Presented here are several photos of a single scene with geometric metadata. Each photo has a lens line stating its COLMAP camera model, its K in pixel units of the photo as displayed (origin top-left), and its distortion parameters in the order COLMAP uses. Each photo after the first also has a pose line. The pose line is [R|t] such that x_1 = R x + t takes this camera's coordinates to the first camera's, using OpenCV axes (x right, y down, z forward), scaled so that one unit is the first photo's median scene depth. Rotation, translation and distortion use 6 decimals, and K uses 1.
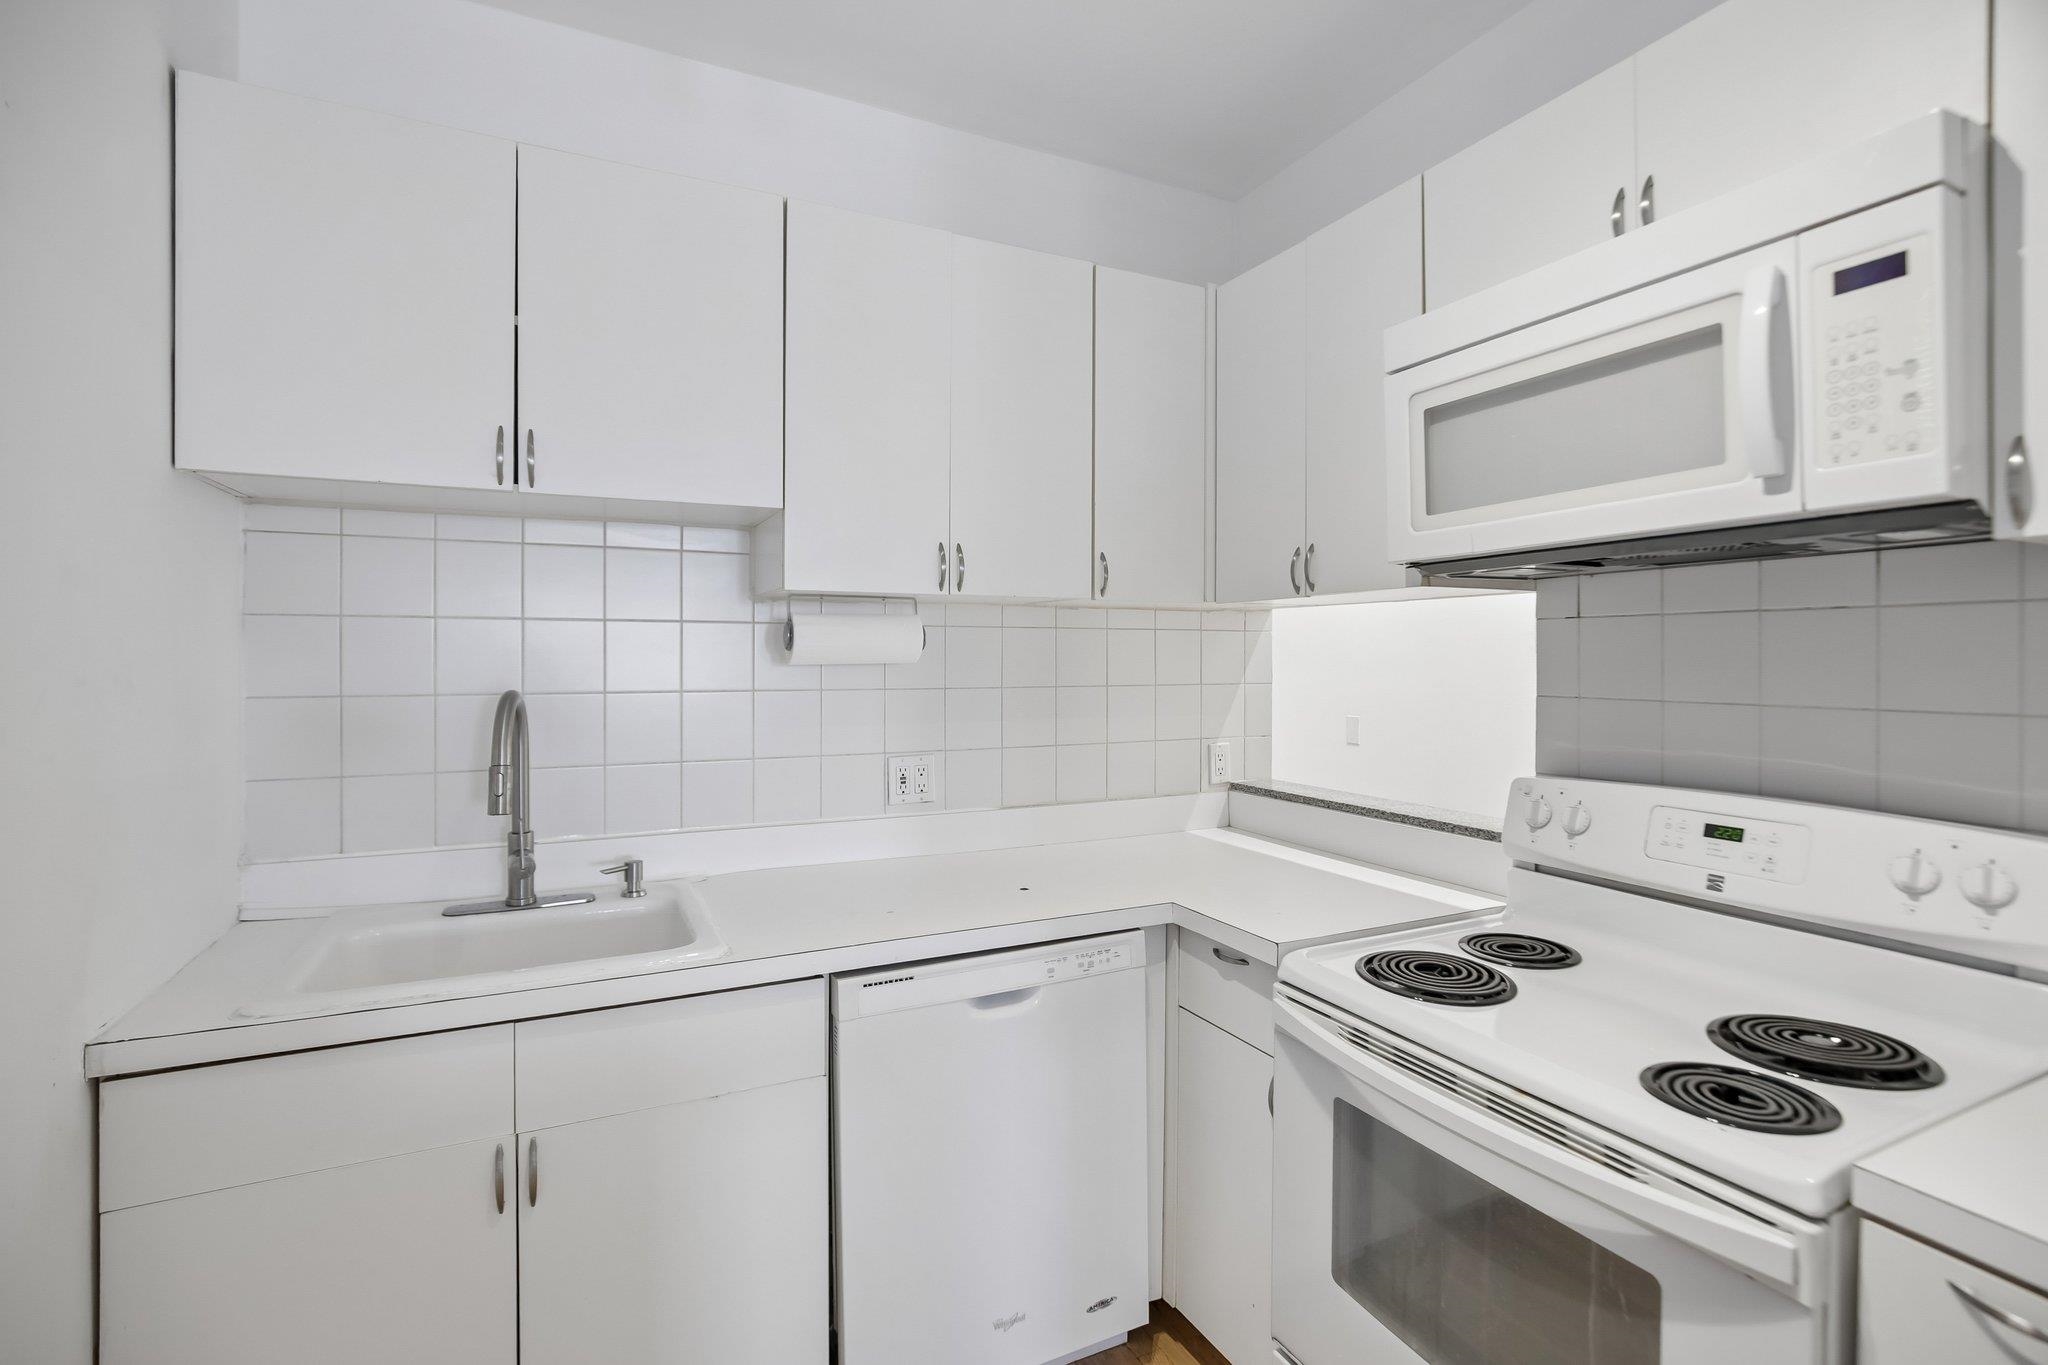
lens RADIAL K [[957.7, 0, 1033.0], [0, 957.7, 658.7], [0, 0, 1]] dist [-0.002901, 0.000280]
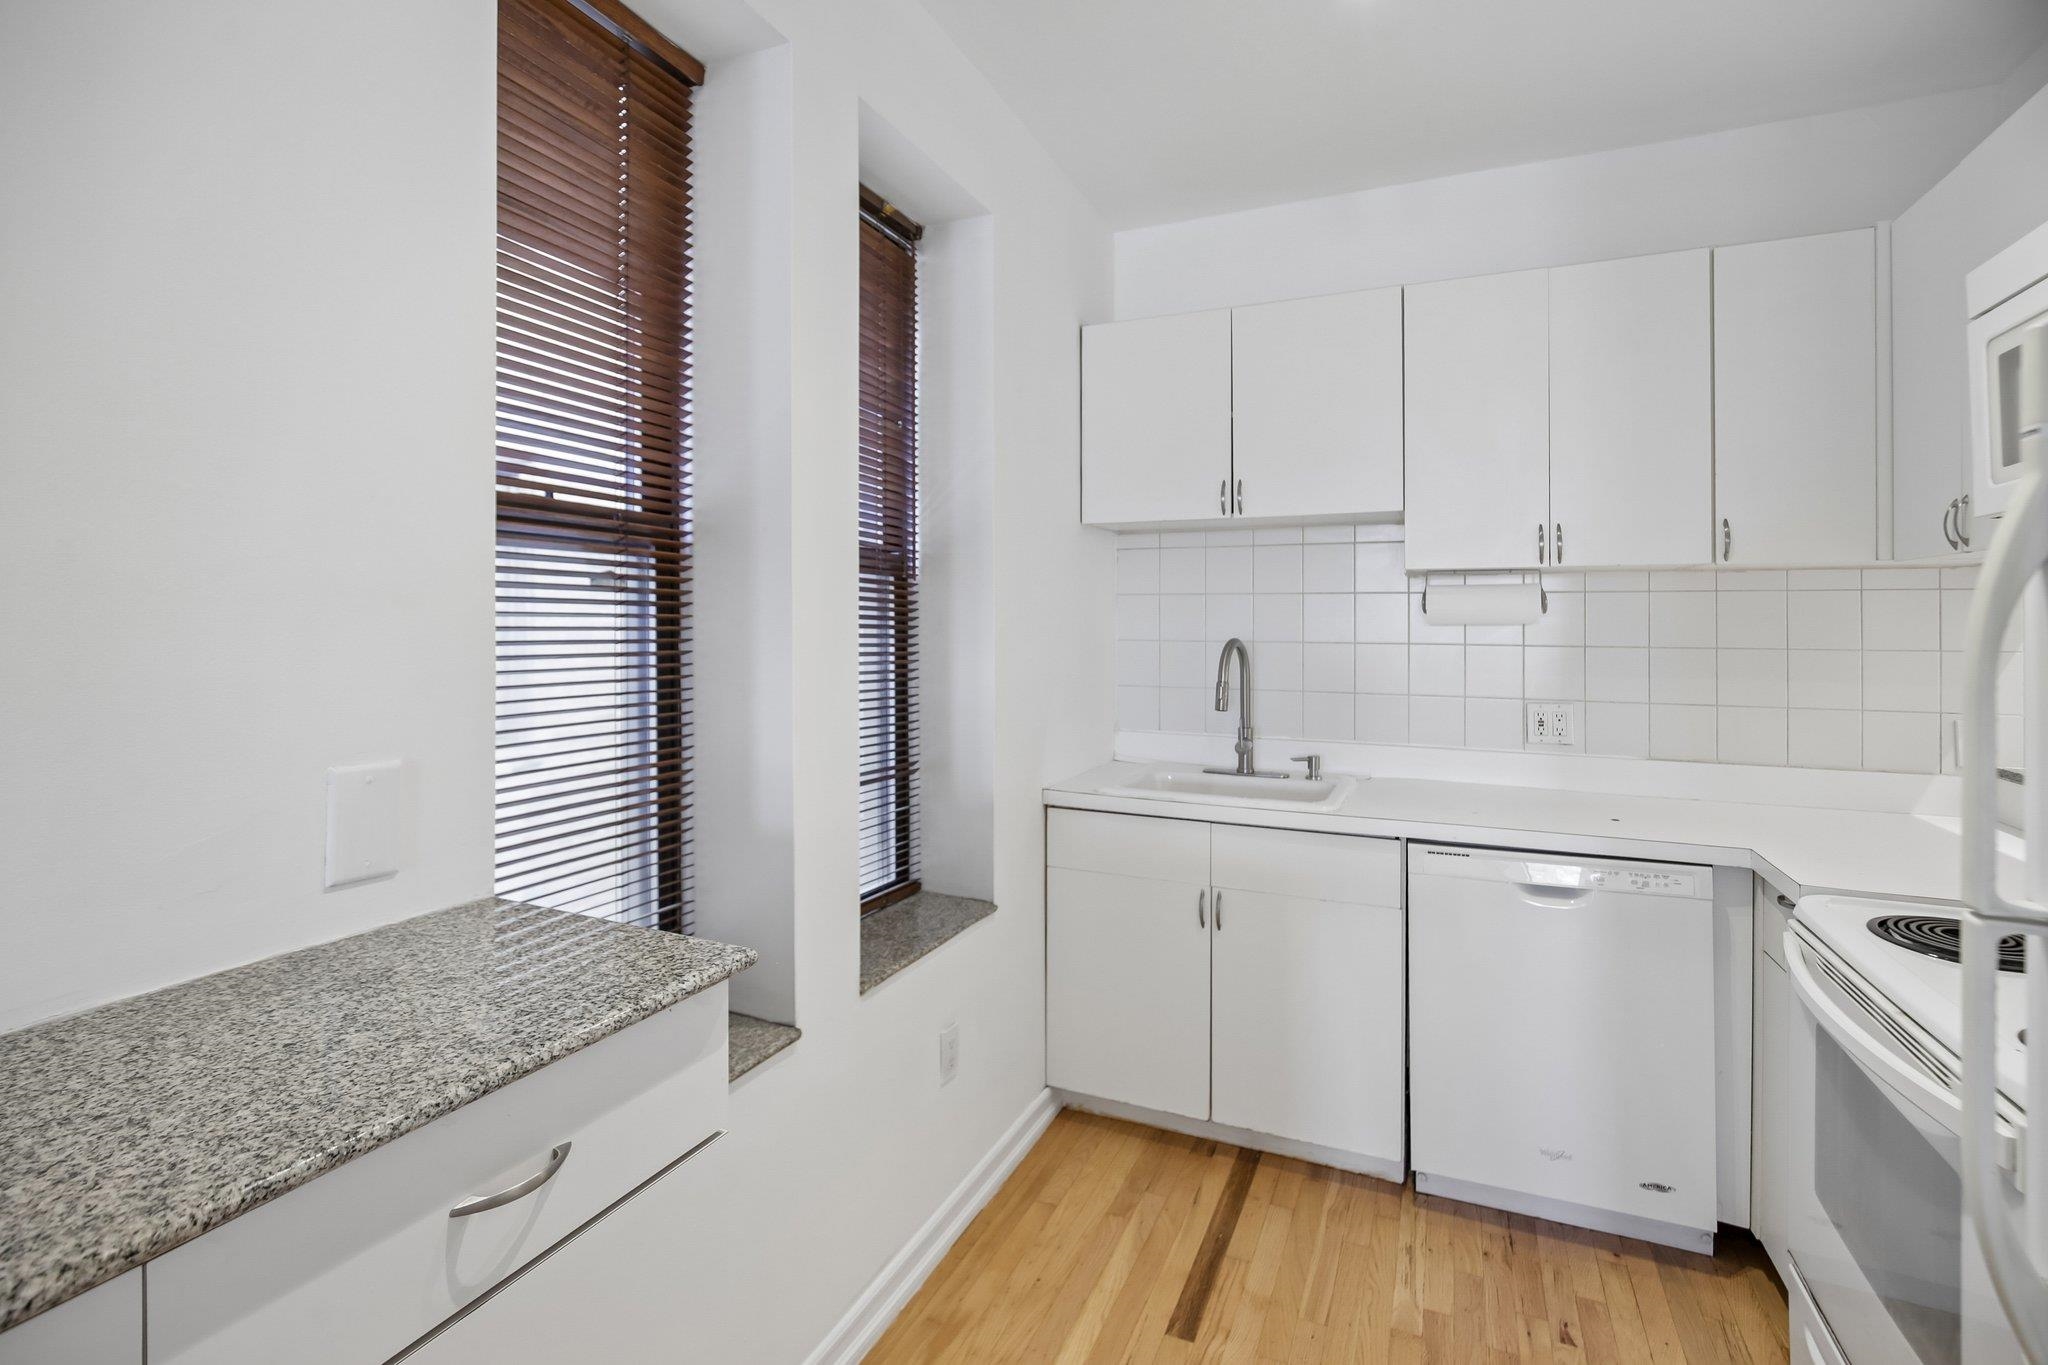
lens RADIAL K [[957.3, 0, 1027.6], [0, 957.3, 611.7], [0, 0, 1]] dist [-0.004470, 0.000674]
pose [[0.639945, -0.006641, -0.768392, 0.465158], [-0.006102, 0.999887, -0.013724, 0.011944], [0.768396, 0.013472, 0.639833, -0.306824]]
